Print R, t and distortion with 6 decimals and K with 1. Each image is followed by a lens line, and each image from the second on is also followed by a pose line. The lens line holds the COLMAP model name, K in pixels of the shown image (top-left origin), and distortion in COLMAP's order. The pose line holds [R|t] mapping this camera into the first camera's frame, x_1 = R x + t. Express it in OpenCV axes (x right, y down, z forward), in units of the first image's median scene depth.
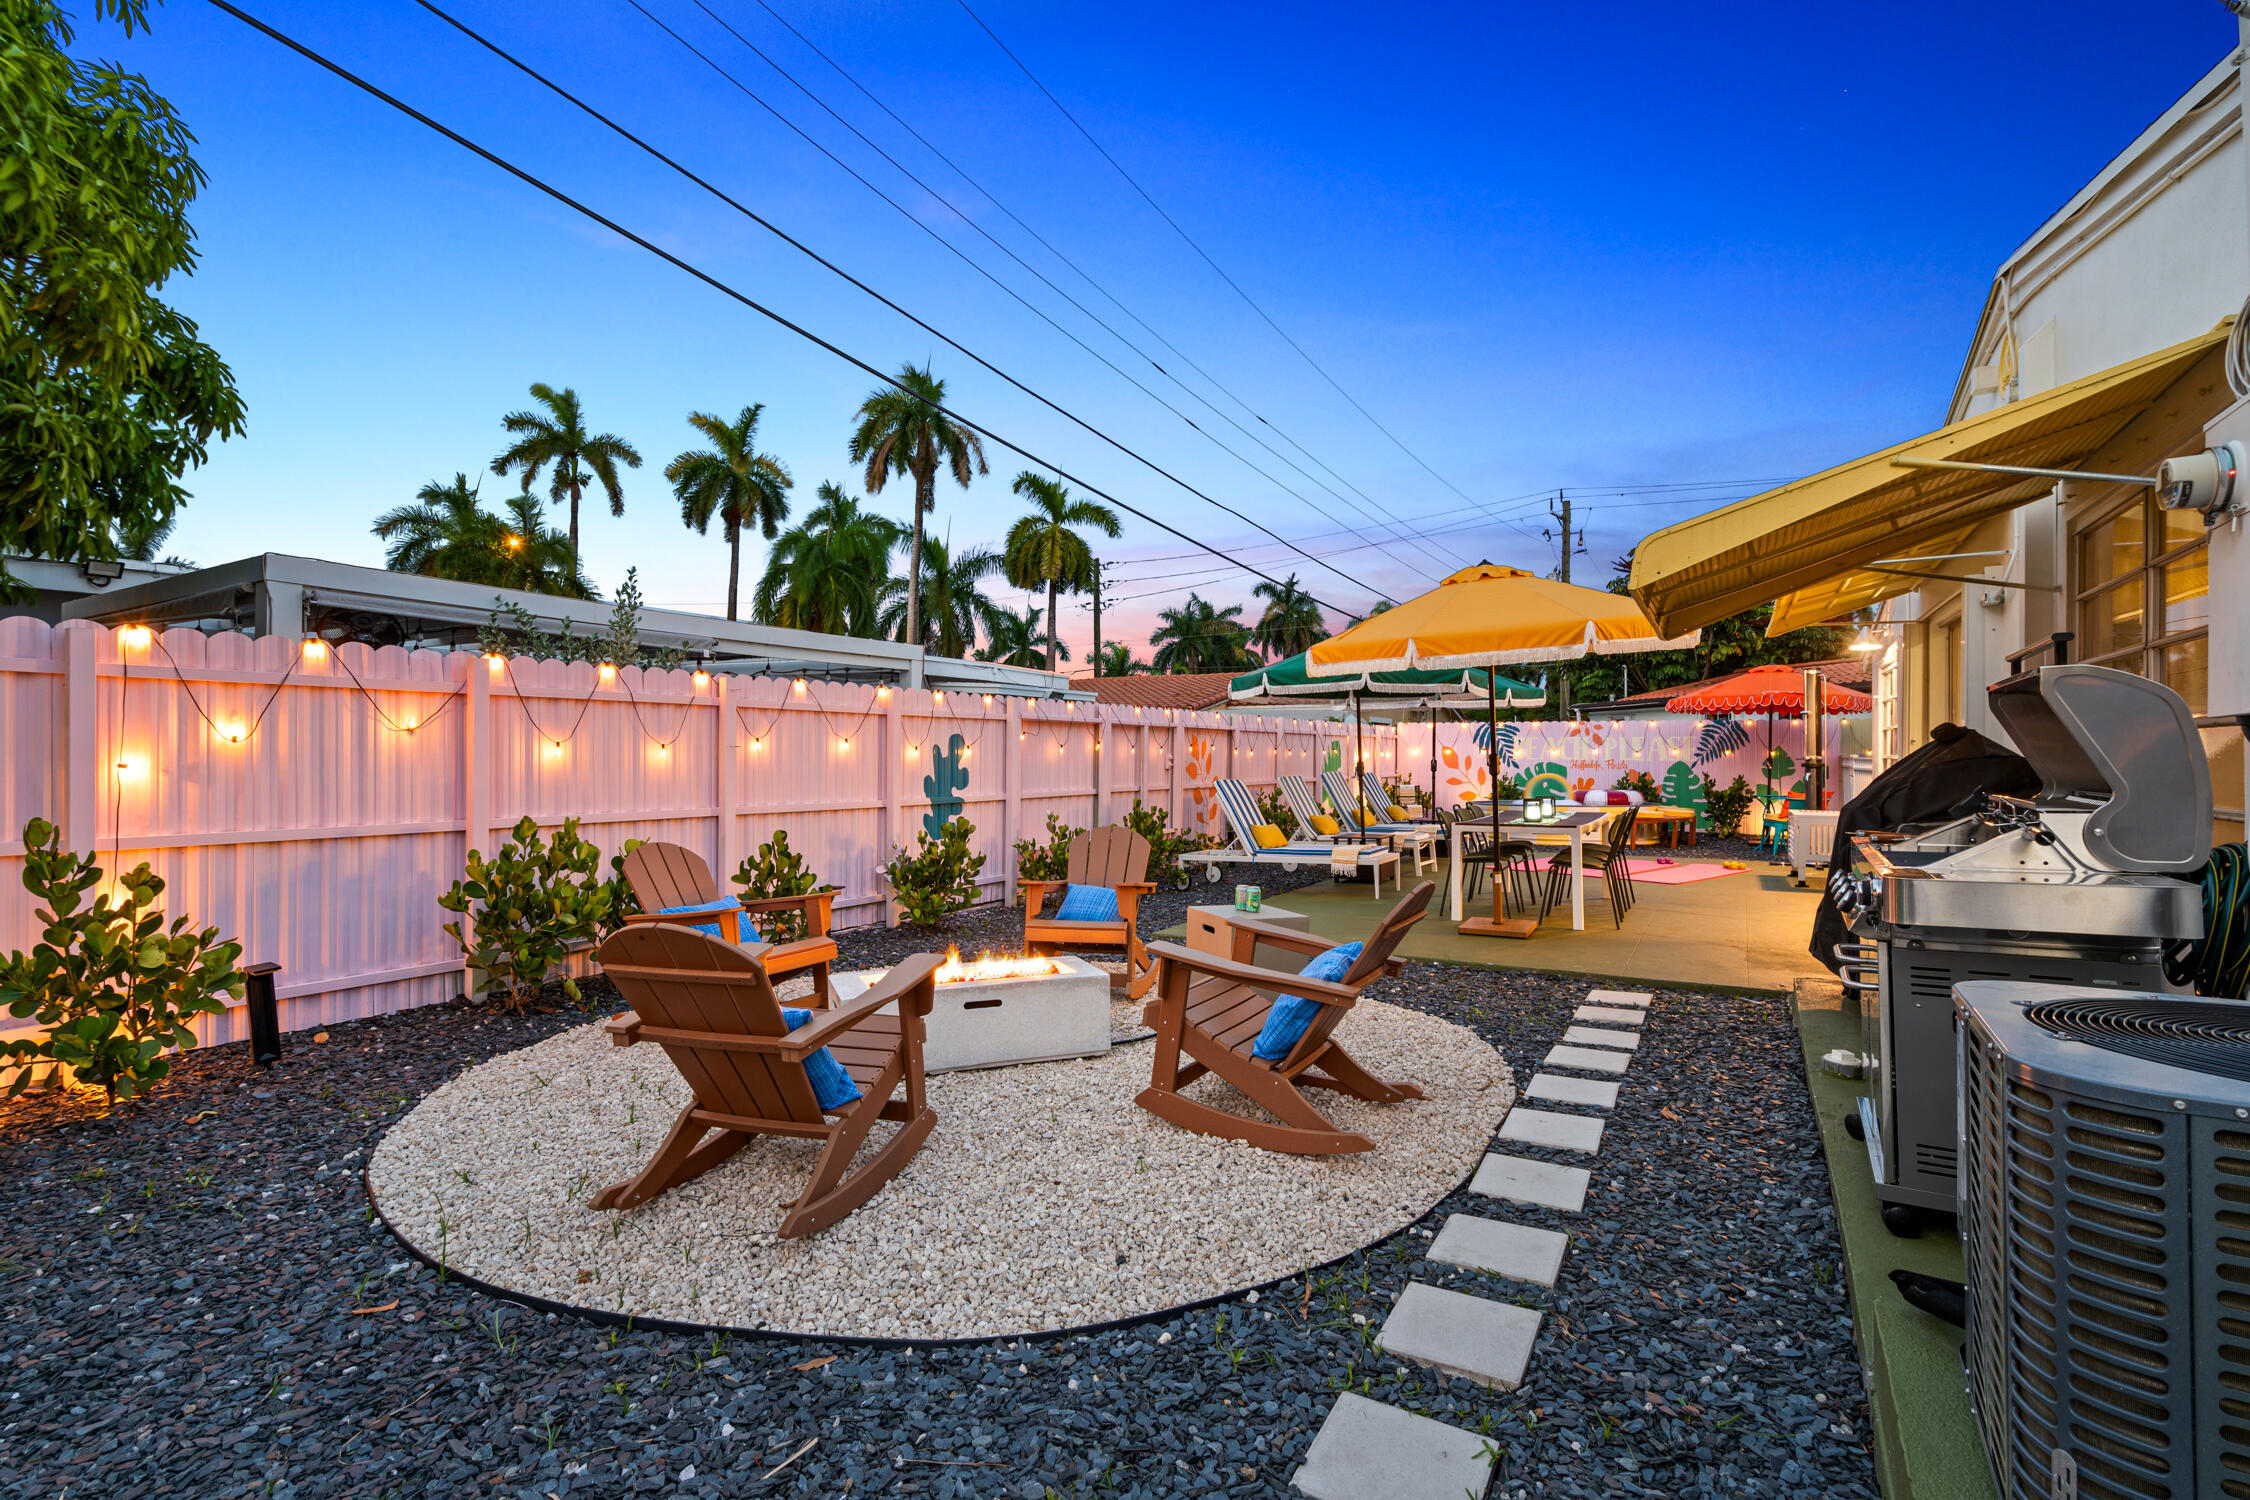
lens RADIAL K [[1016.6, 0, 1122.0], [0, 1016.6, 746.2], [0, 0, 1]] dist [-0.003343, 0.000382]
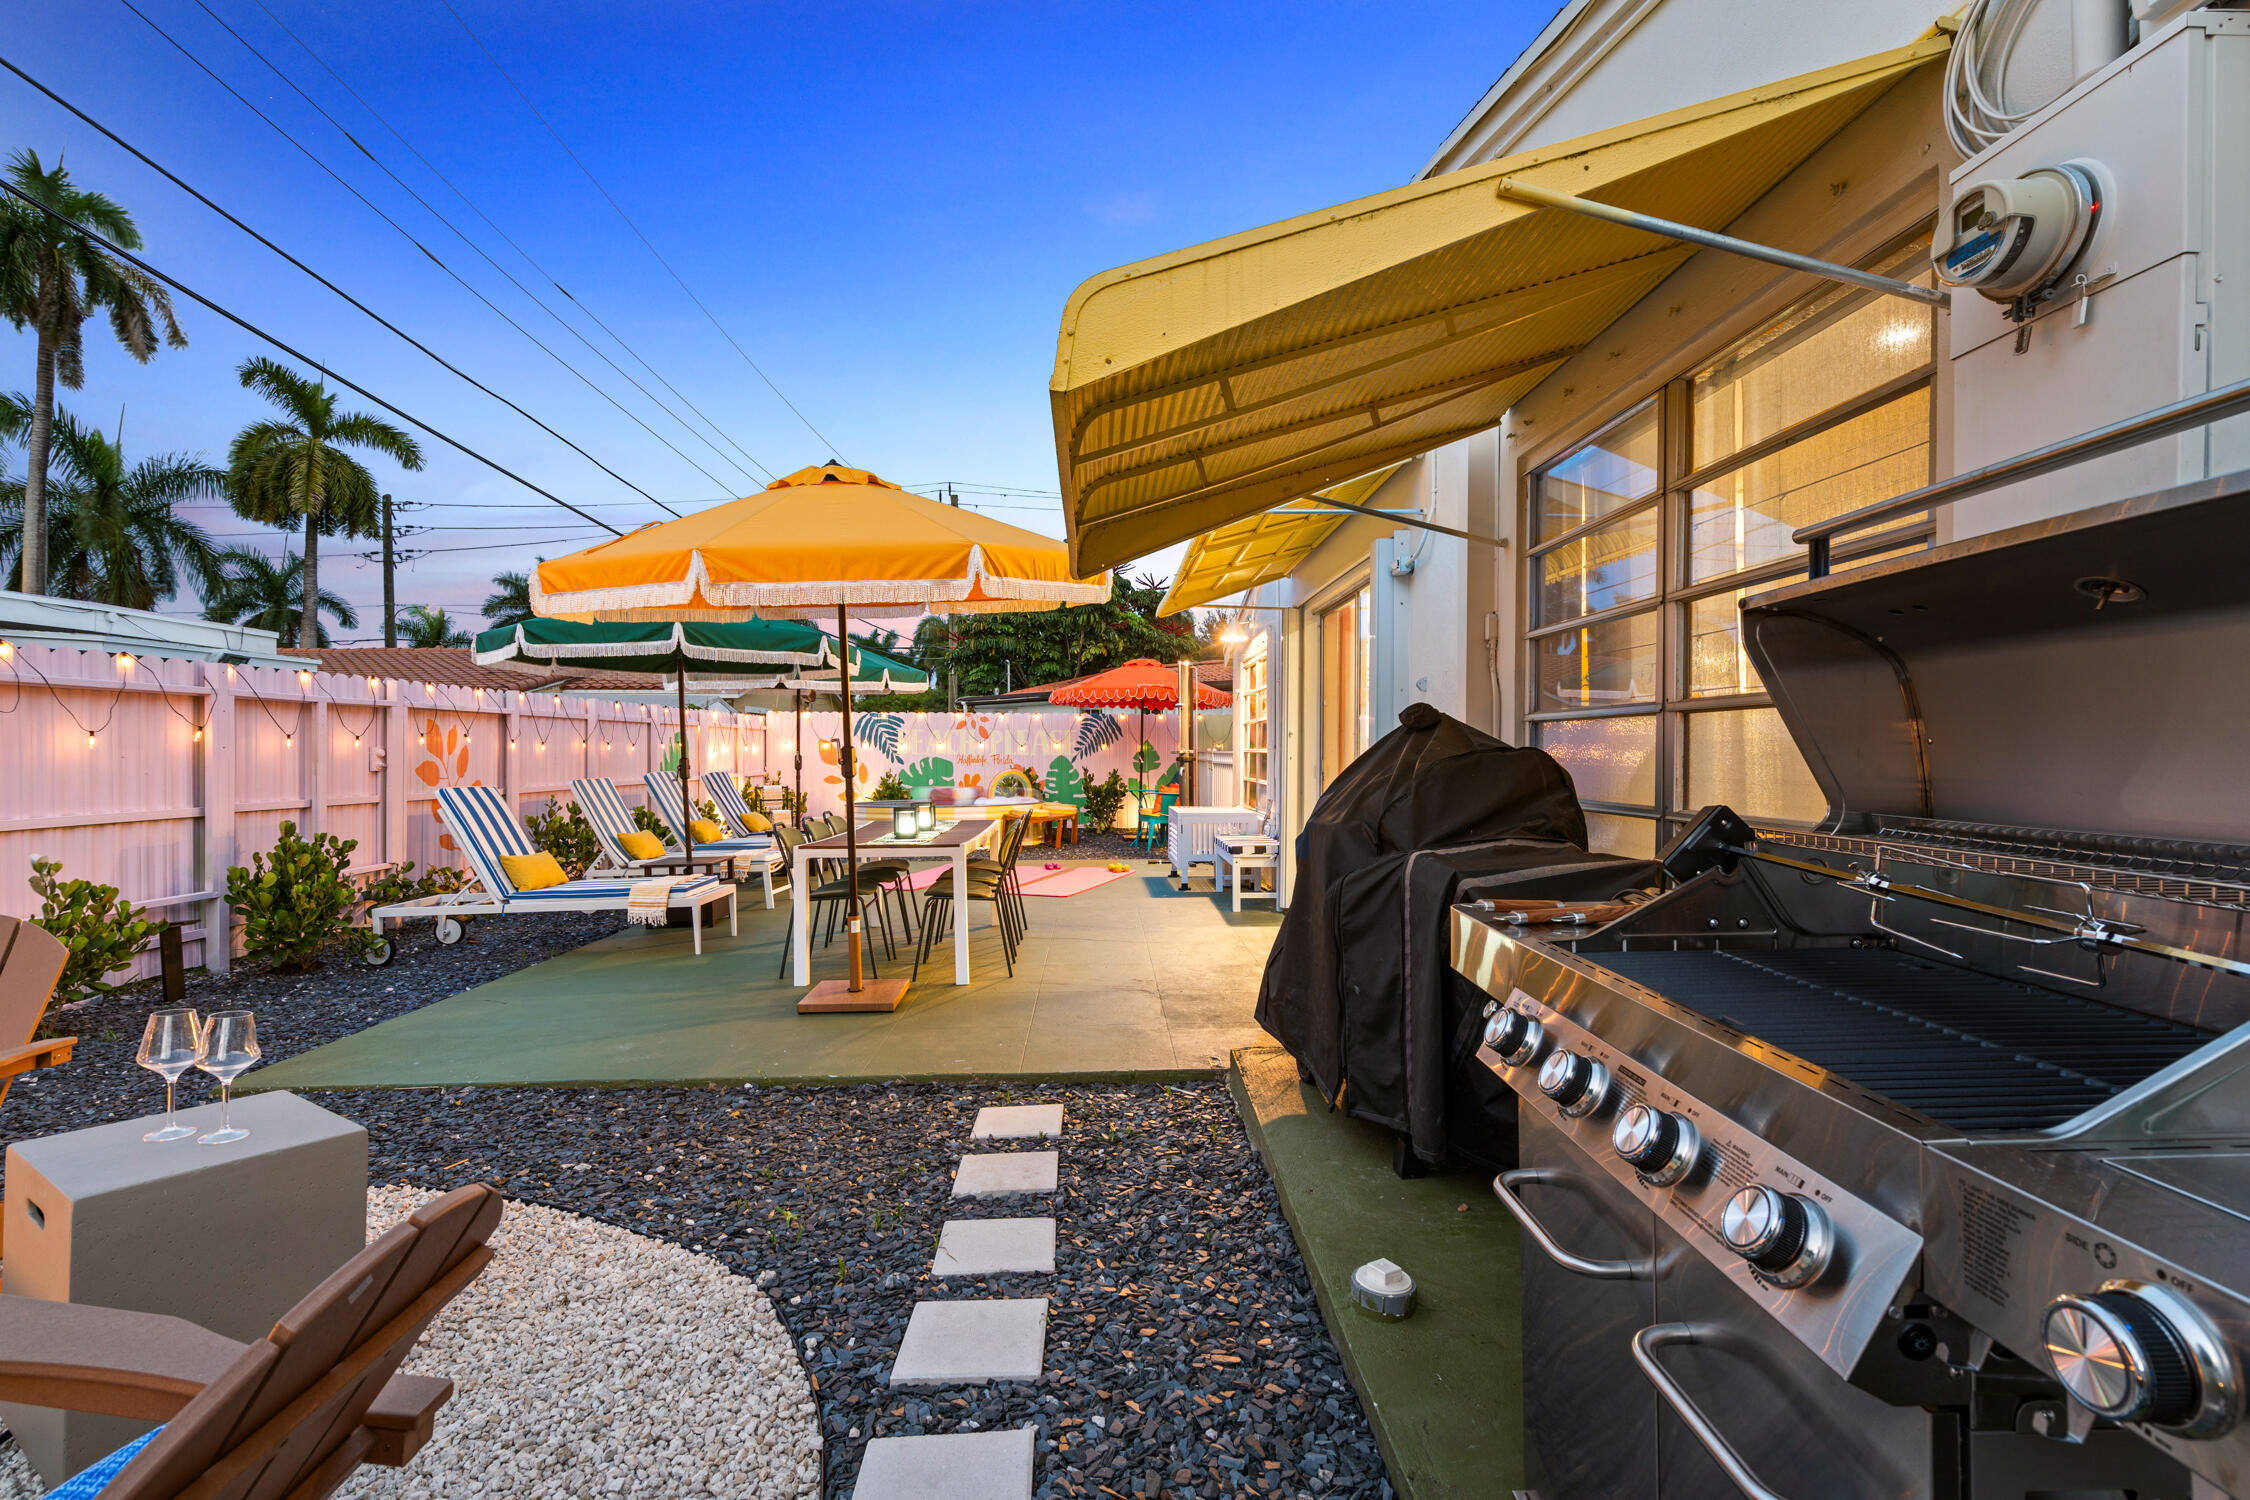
lens RADIAL K [[1032.3, 0, 1117.1], [0, 1032.3, 769.2], [0, 0, 1]] dist [-0.002759, -0.000120]
pose [[0.843407, -0.011550, 0.537151, 0.062252], [-0.003017, 0.999651, 0.026232, 0.001712], [-0.537266, -0.023745, 0.843078, 0.134985]]
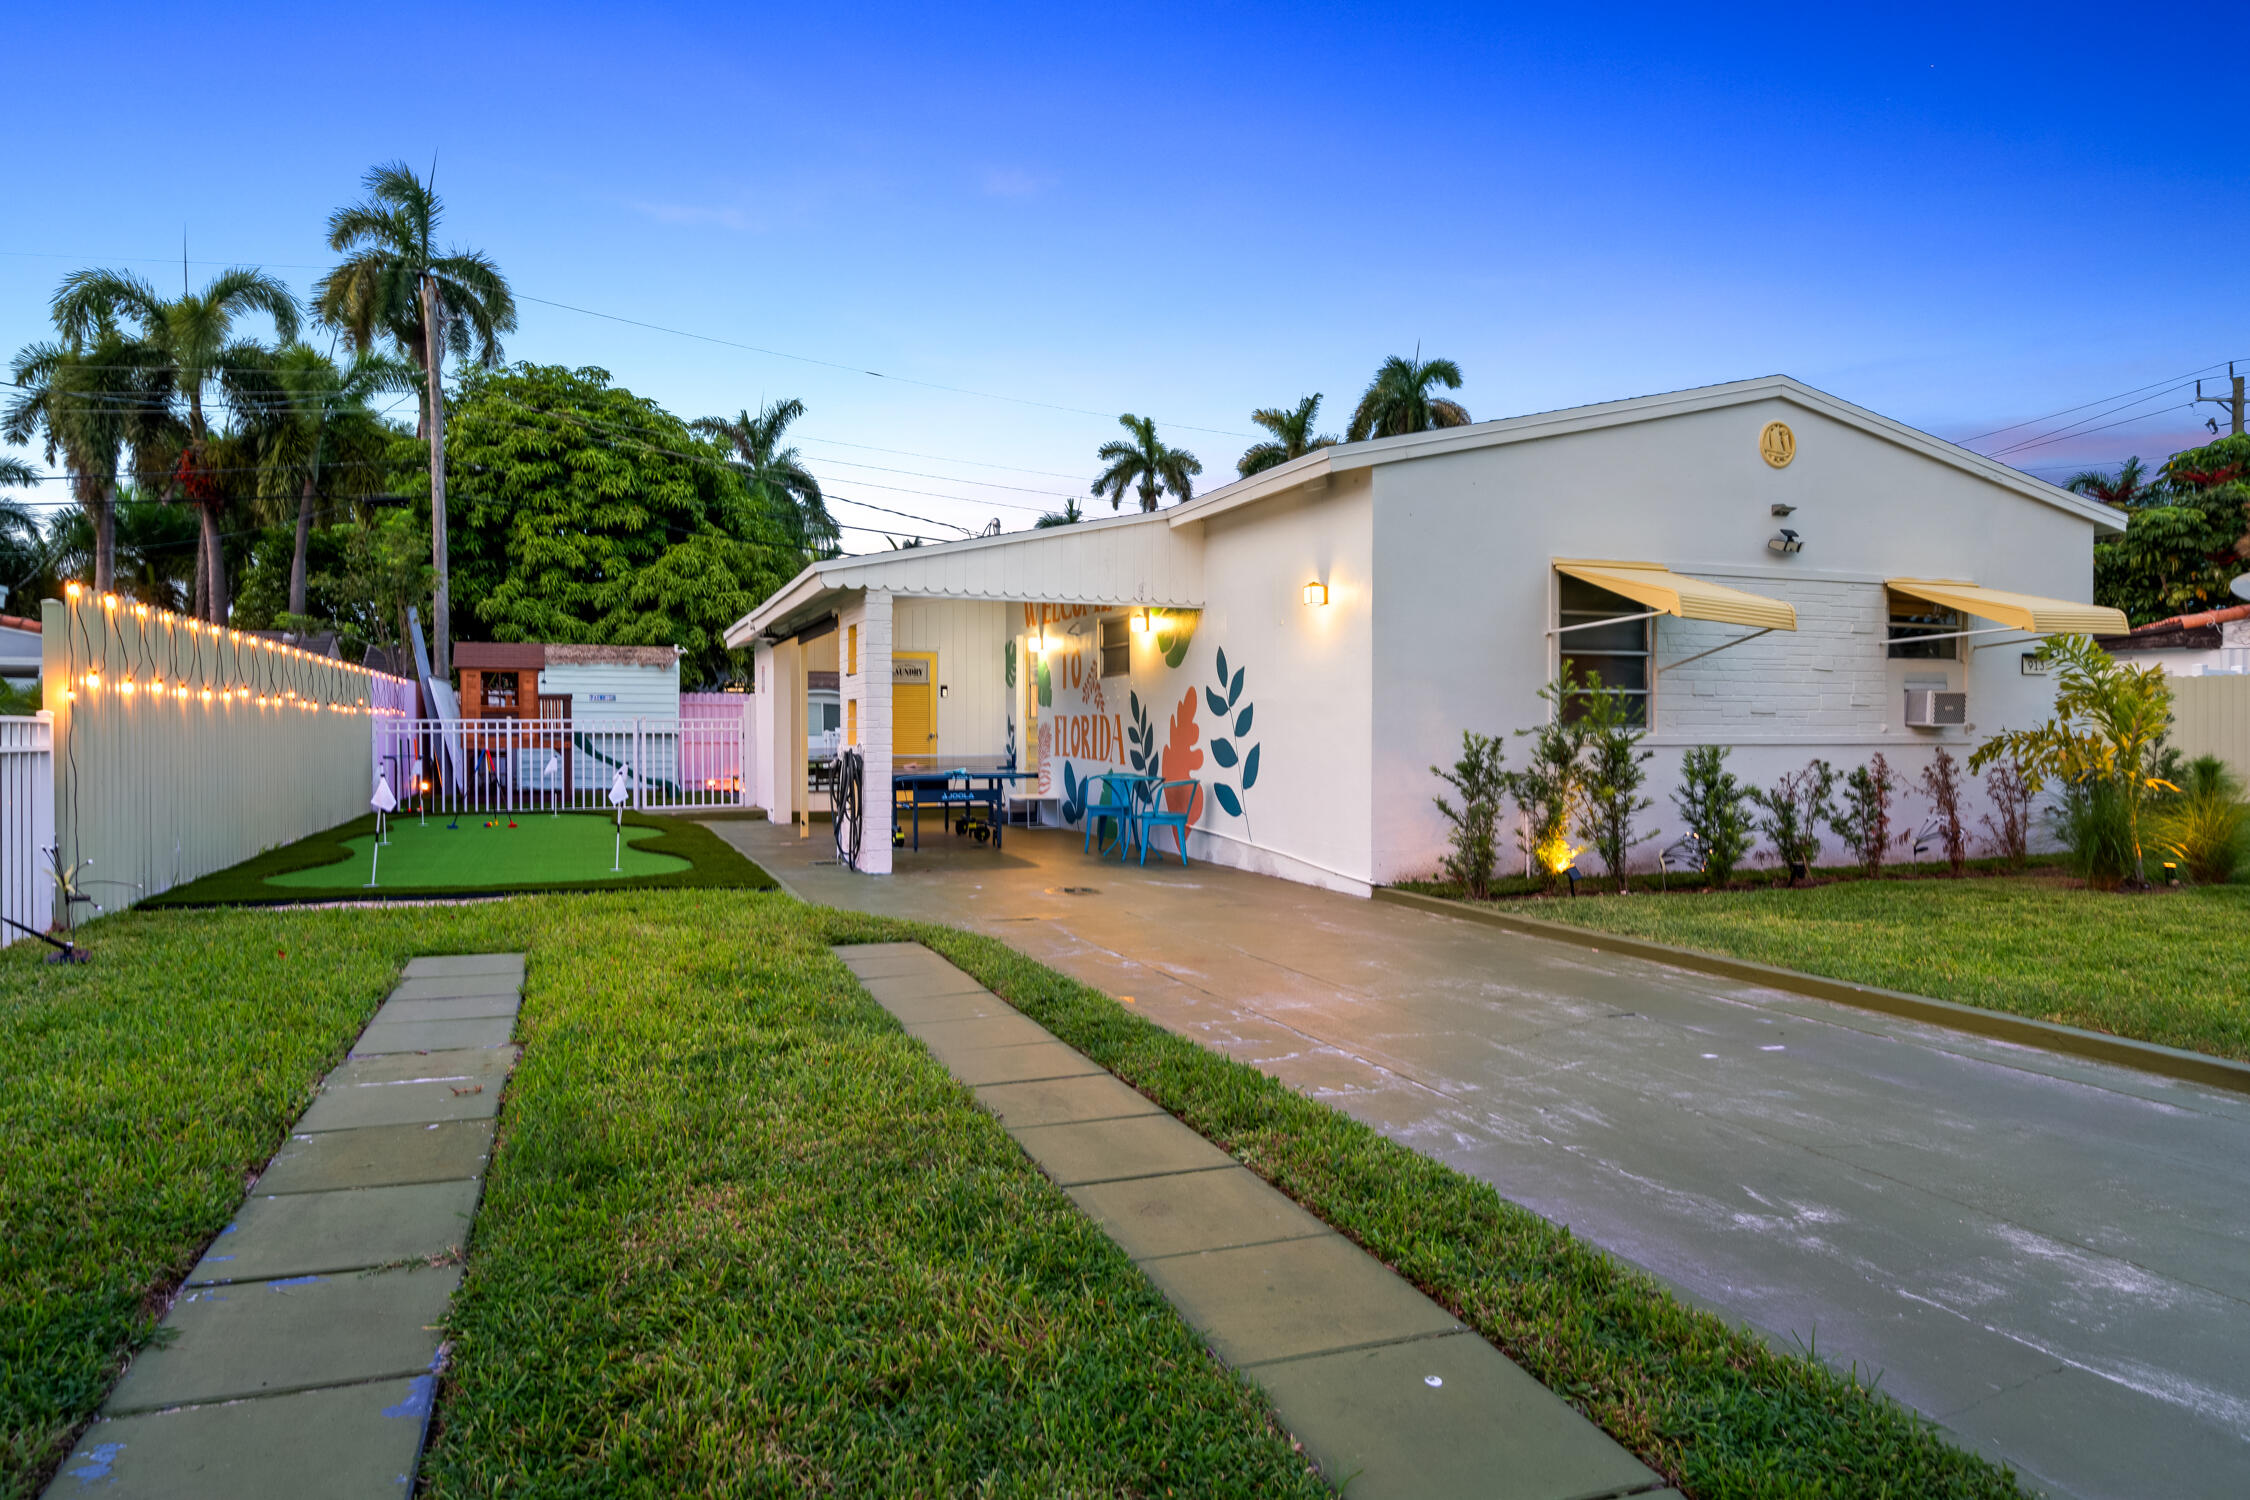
lens RADIAL K [[1358.7, 0, 1125.0], [0, 1358.7, 750.0], [0, 0, 1]] dist [0.005084, -0.000677]
pose [[0.794059, 0.007046, -0.607800, 1.002352], [0.005854, 0.999798, 0.019238, 0.010517], [0.607813, -0.018834, 0.793857, -0.683712]]
